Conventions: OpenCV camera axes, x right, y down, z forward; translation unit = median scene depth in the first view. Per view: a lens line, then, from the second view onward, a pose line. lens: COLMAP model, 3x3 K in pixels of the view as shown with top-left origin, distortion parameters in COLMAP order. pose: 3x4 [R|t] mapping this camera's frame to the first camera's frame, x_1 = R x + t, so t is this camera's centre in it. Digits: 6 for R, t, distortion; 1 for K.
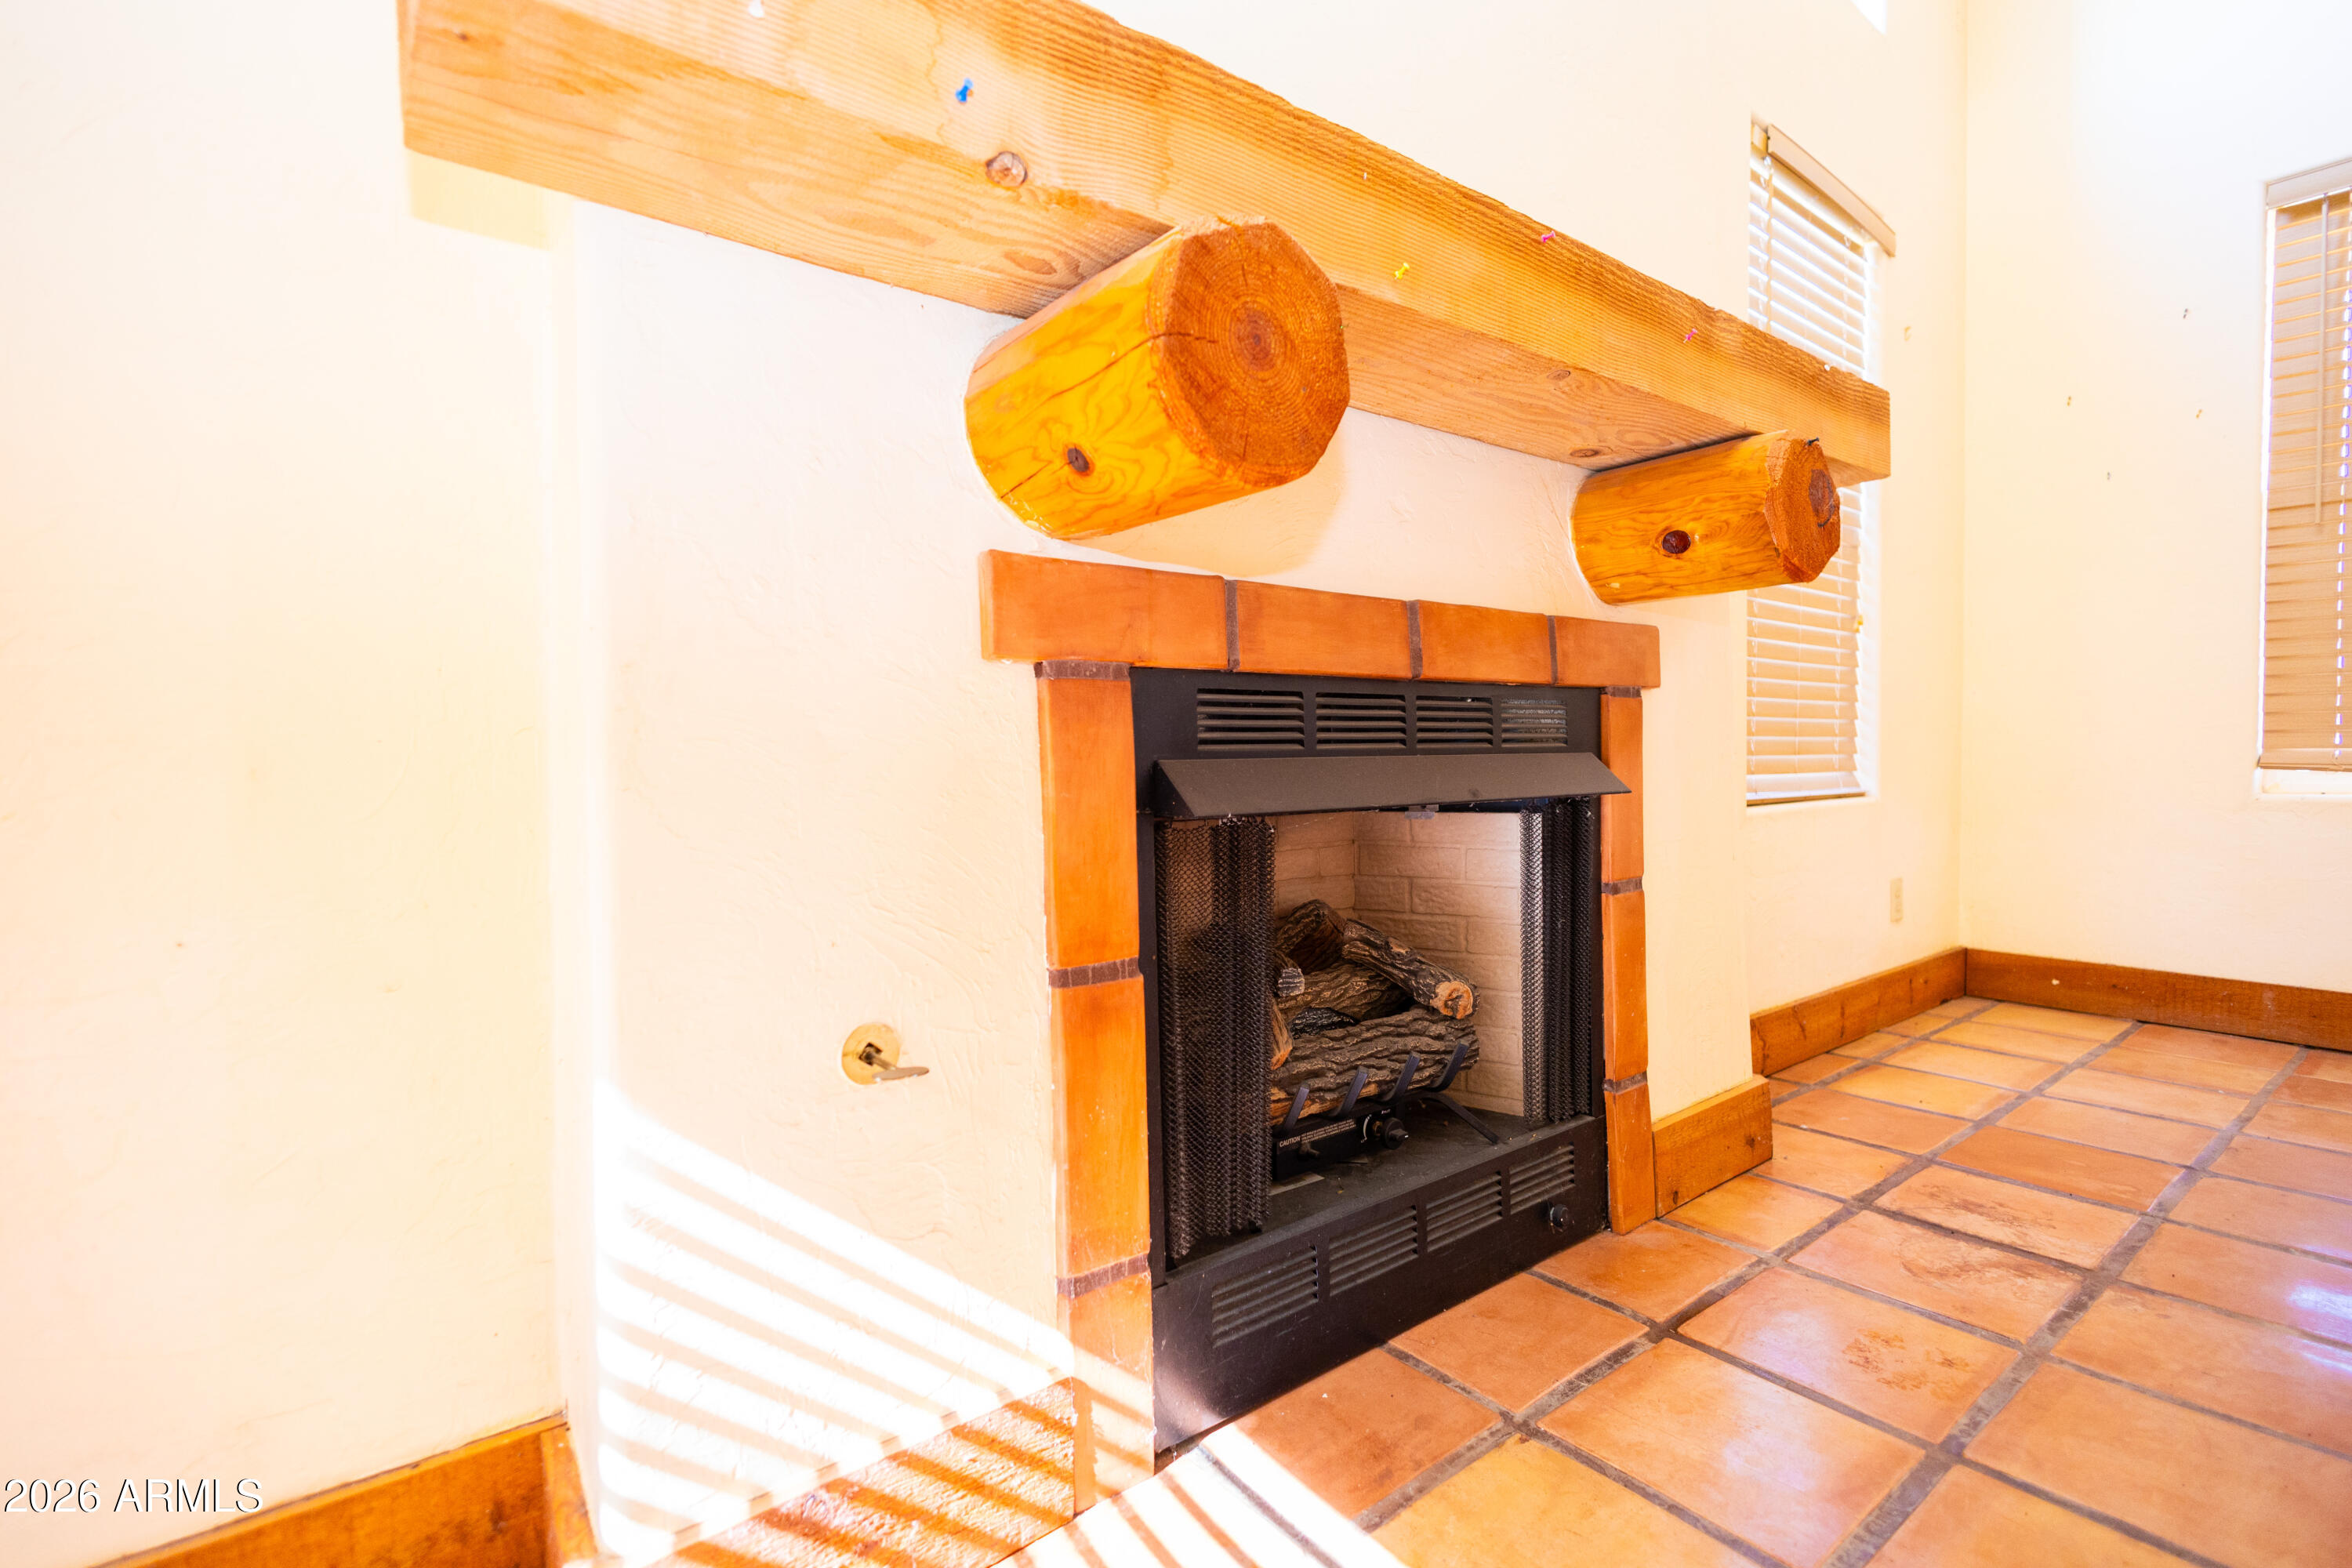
lens RADIAL K [[1071.8, 0, 1176.0], [0, 1071.8, 784.0], [0, 0, 1]] dist [0.007794, -0.000023]
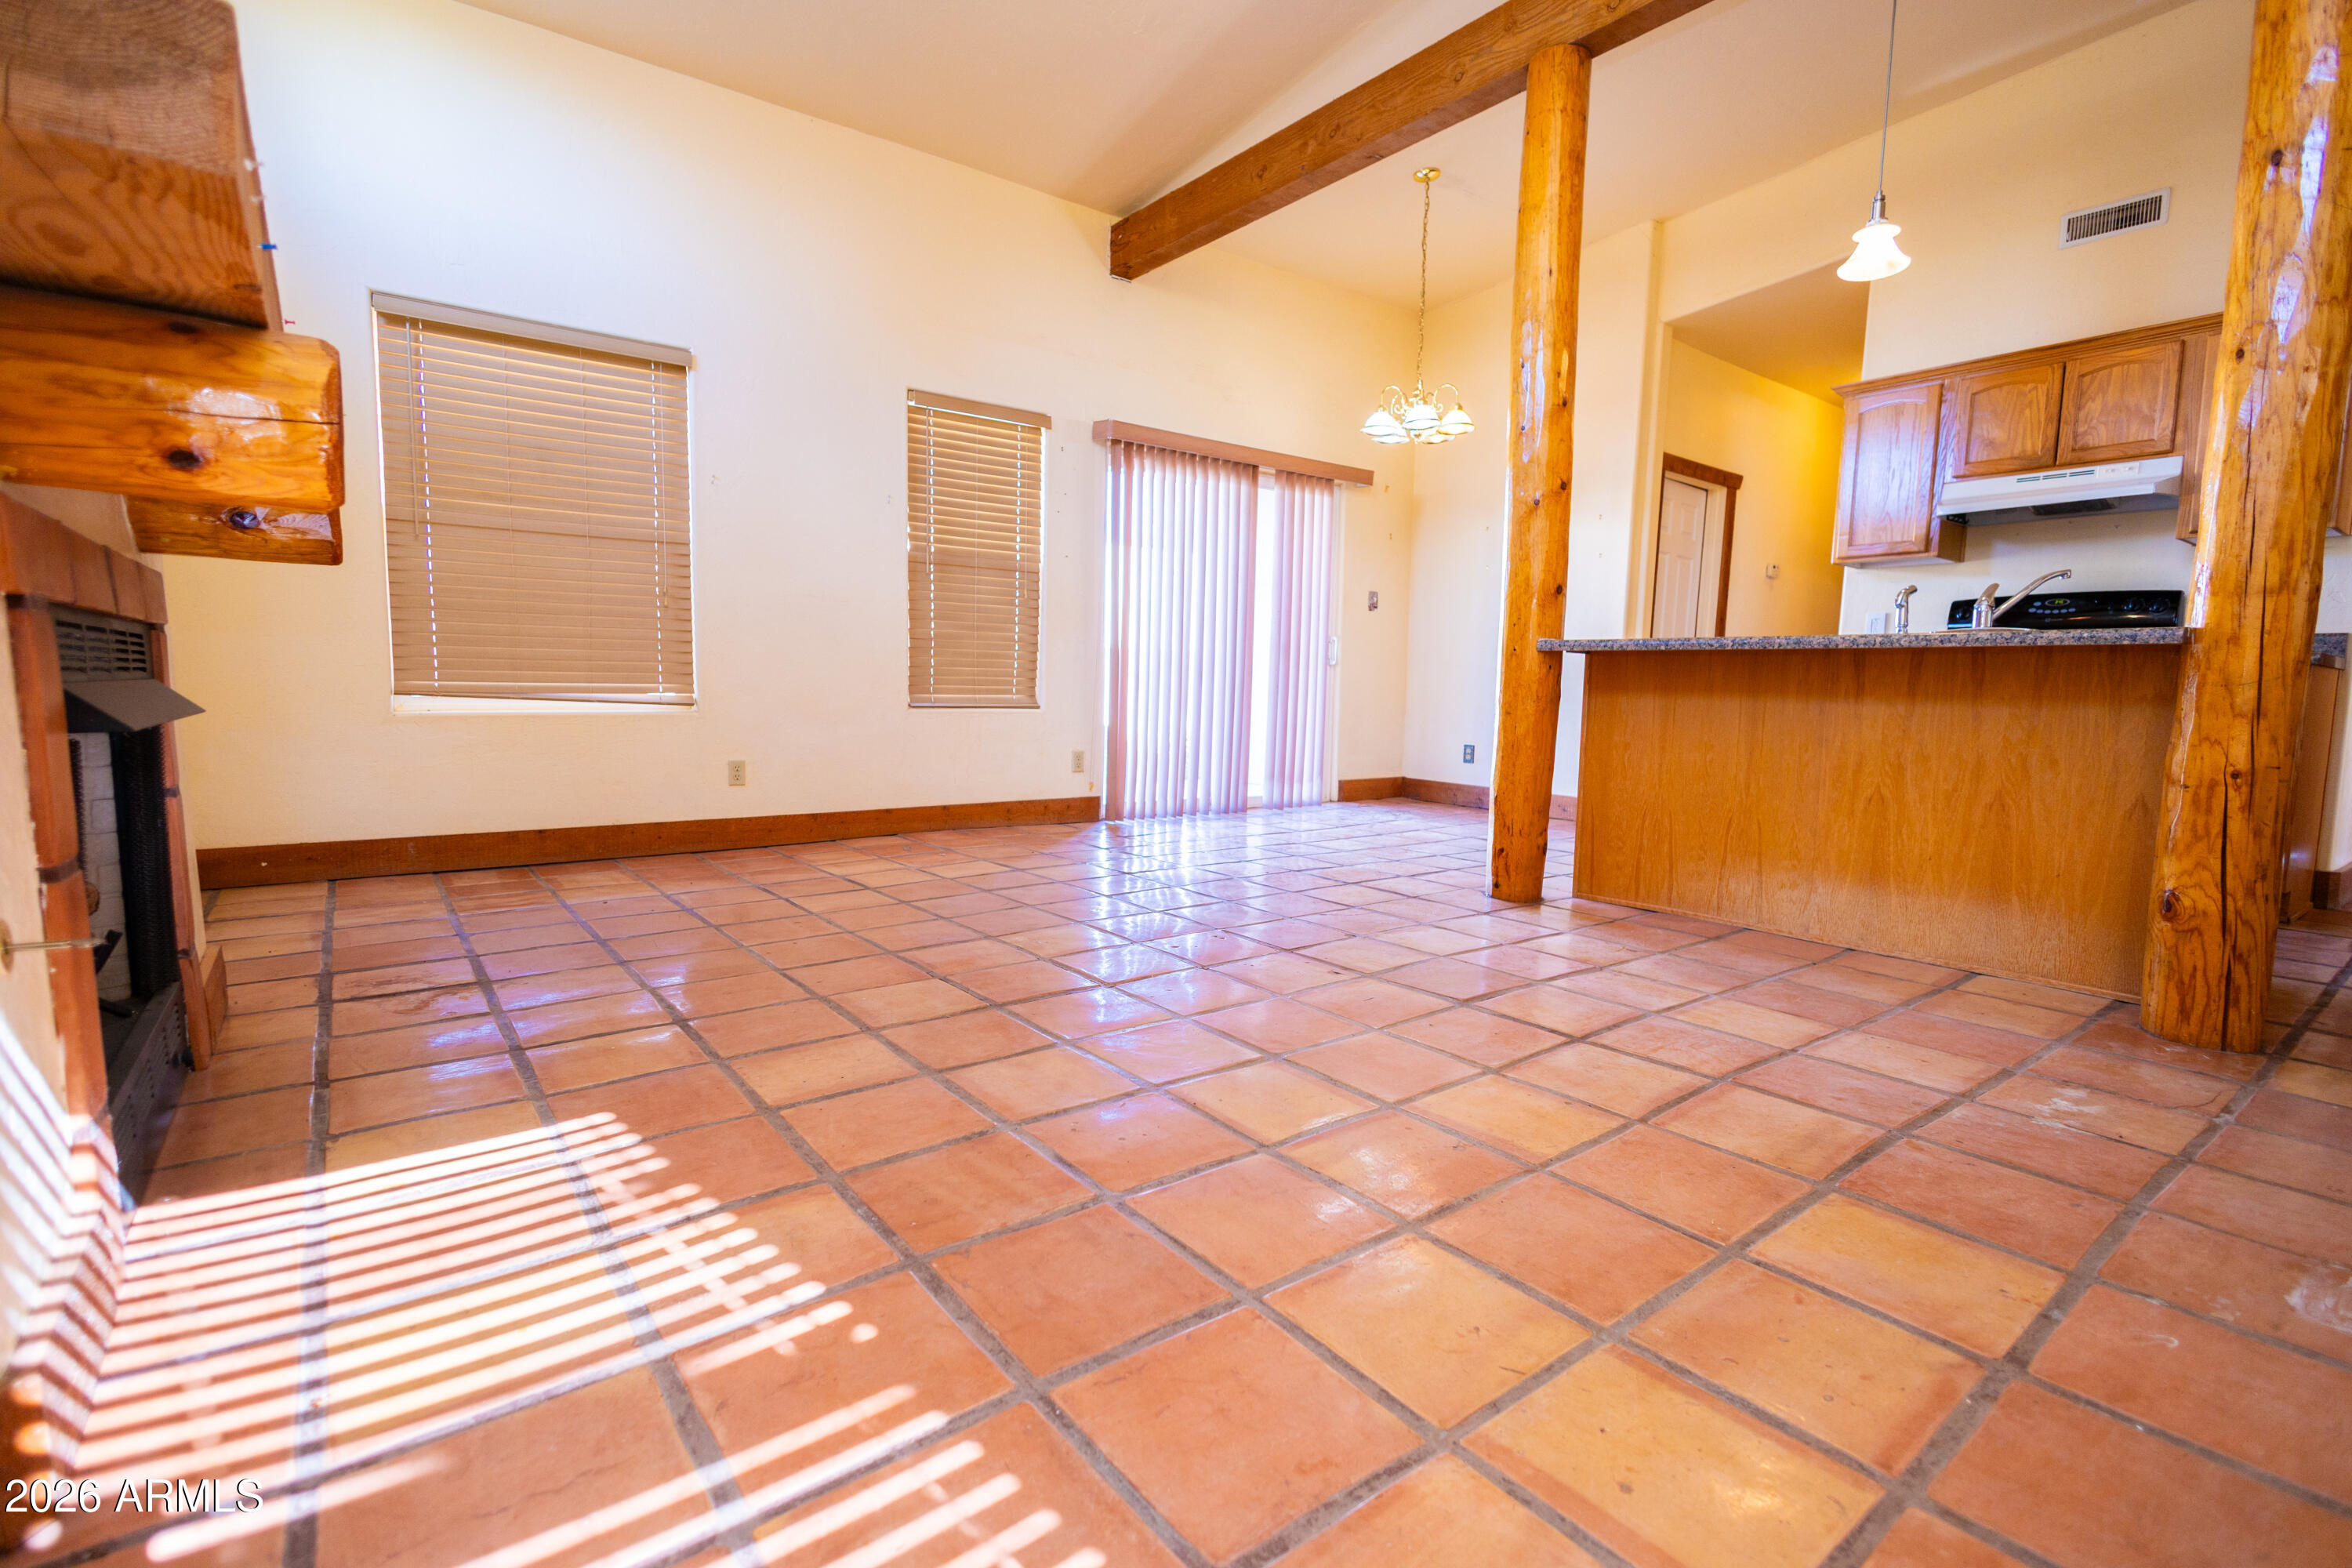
lens RADIAL K [[1071.8, 0, 1176.0], [0, 1071.8, 784.0], [0, 0, 1]] dist [0.007794, -0.000023]
pose [[0.001231, -0.081849, 0.996644, -0.885652], [0.015296, 0.996530, 0.081821, 0.007404], [-0.999882, 0.015144, 0.002479, -0.143423]]
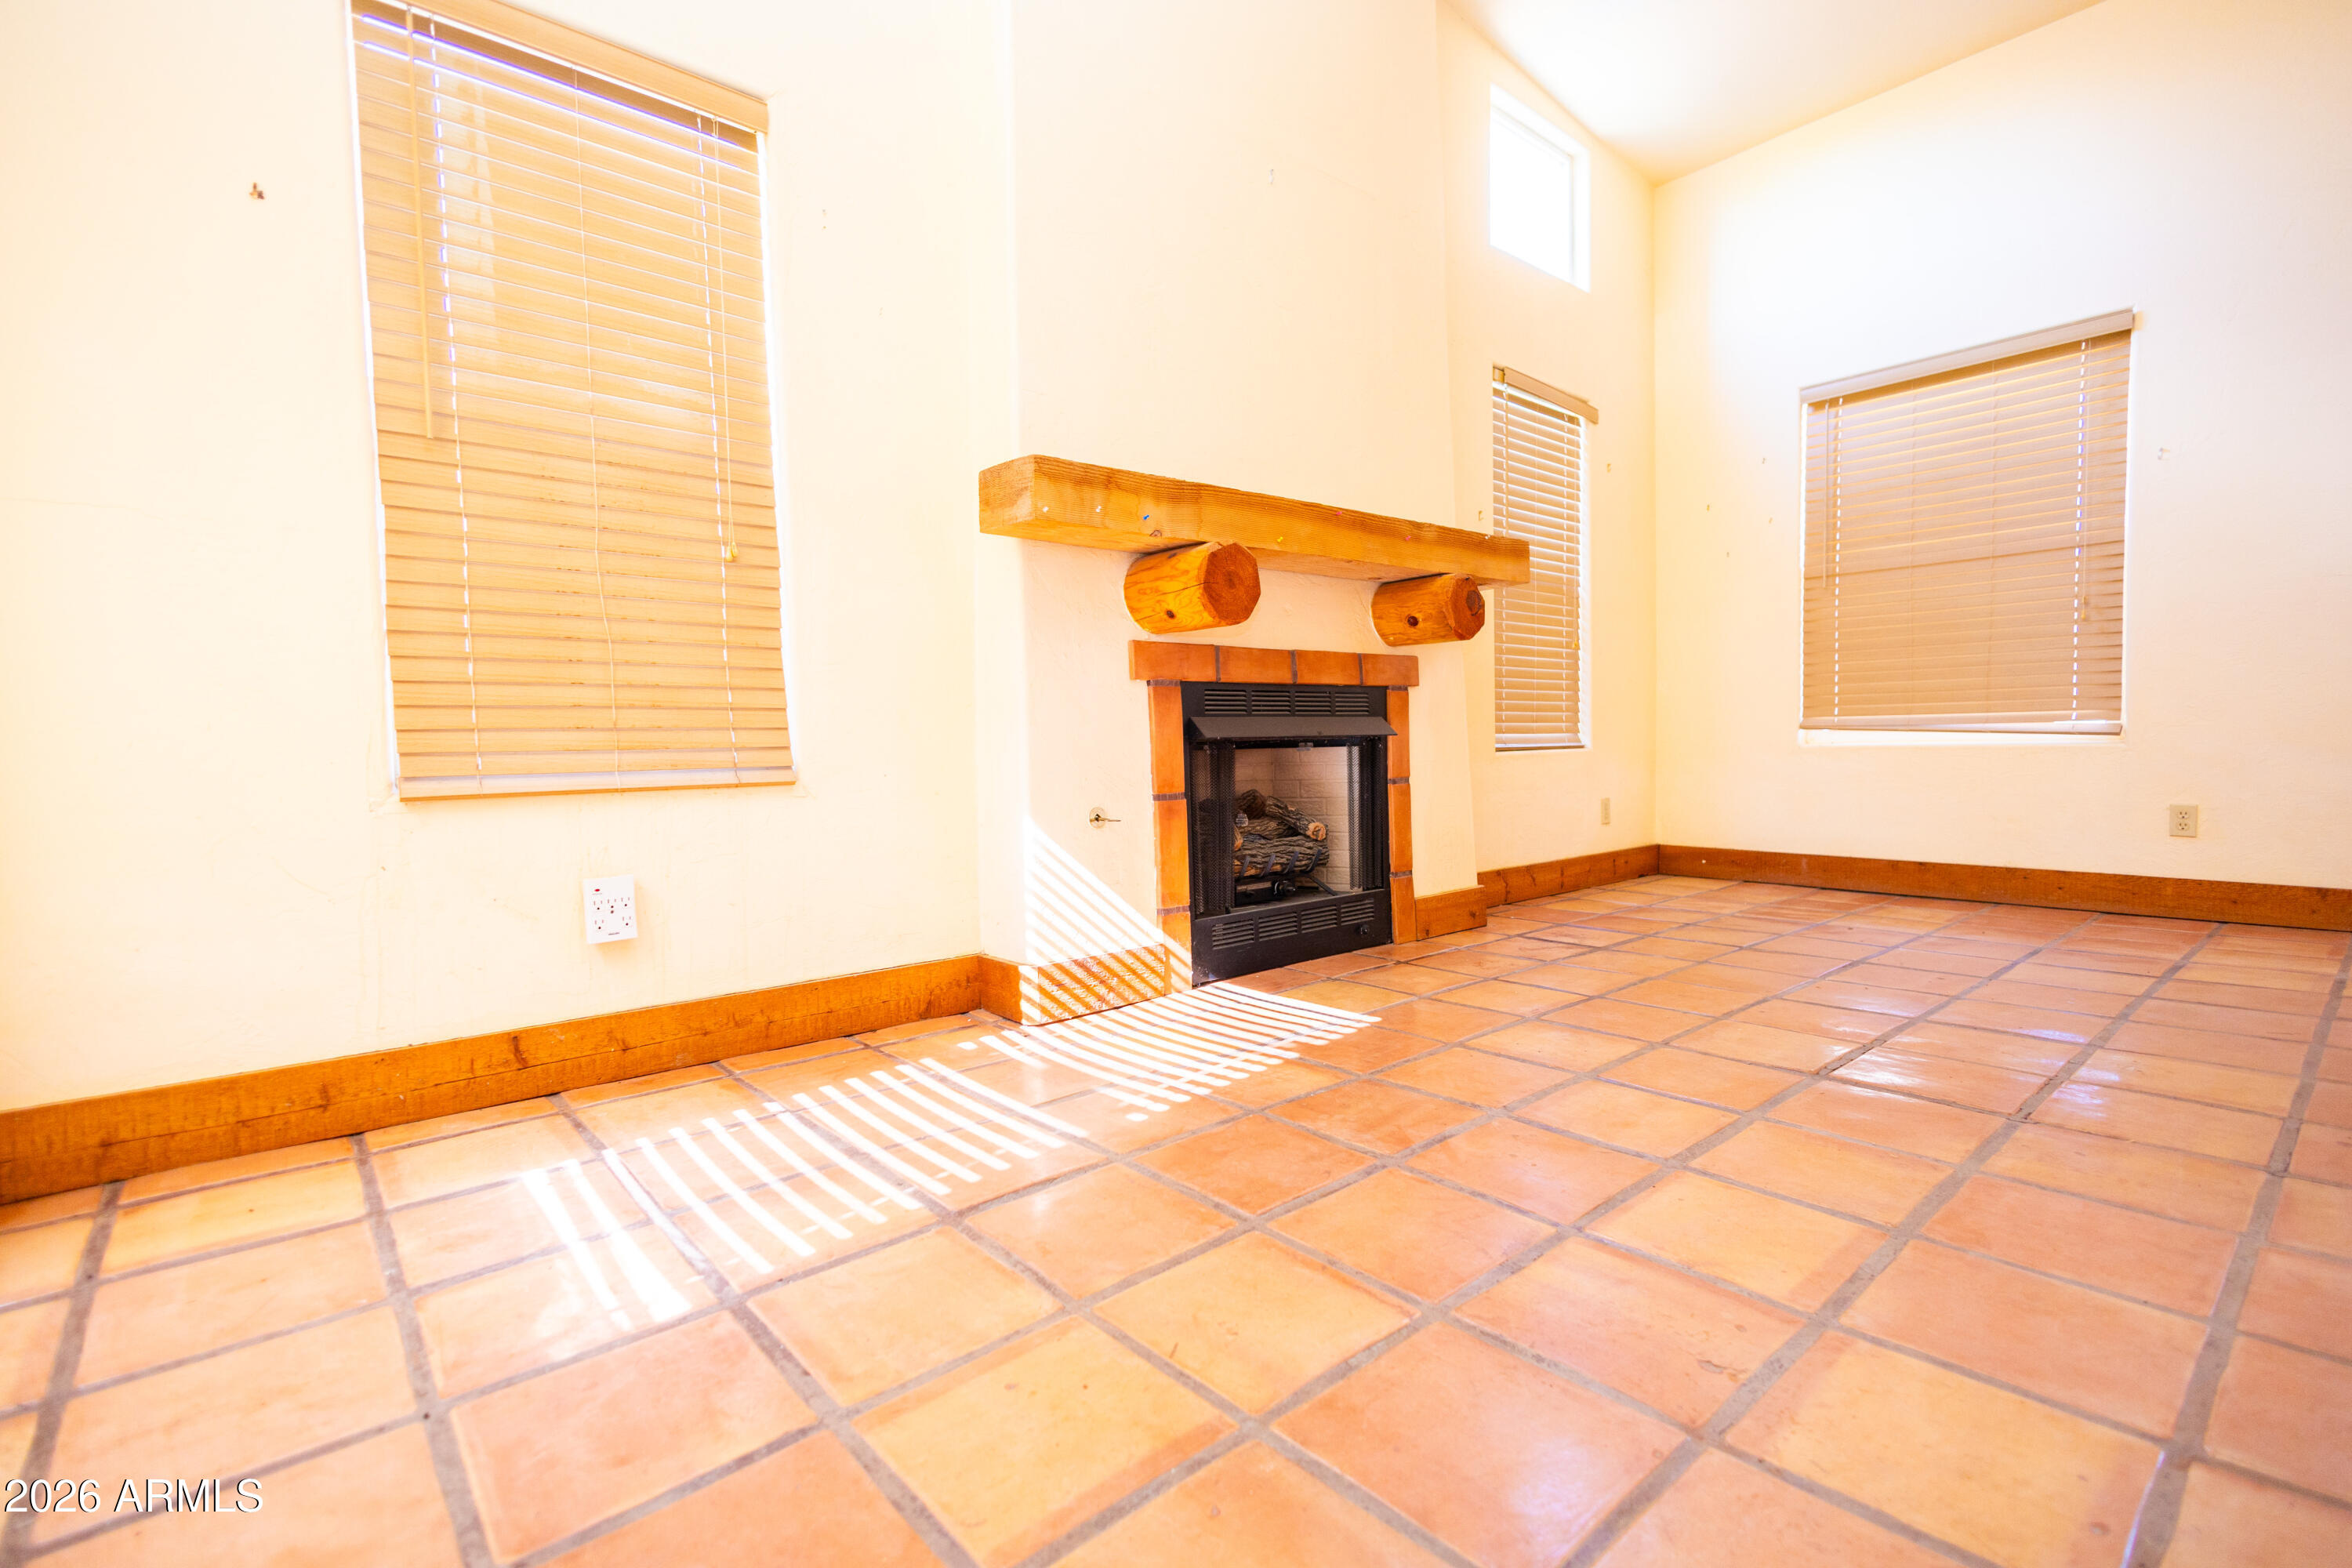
lens RADIAL K [[1071.8, 0, 1176.0], [0, 1071.8, 784.0], [0, 0, 1]] dist [0.007794, -0.000023]
pose [[0.998657, -0.009636, 0.050909, -0.140566], [0.009154, 0.999911, 0.009698, 0.086148], [-0.050997, -0.009219, 0.998656, -1.201628]]
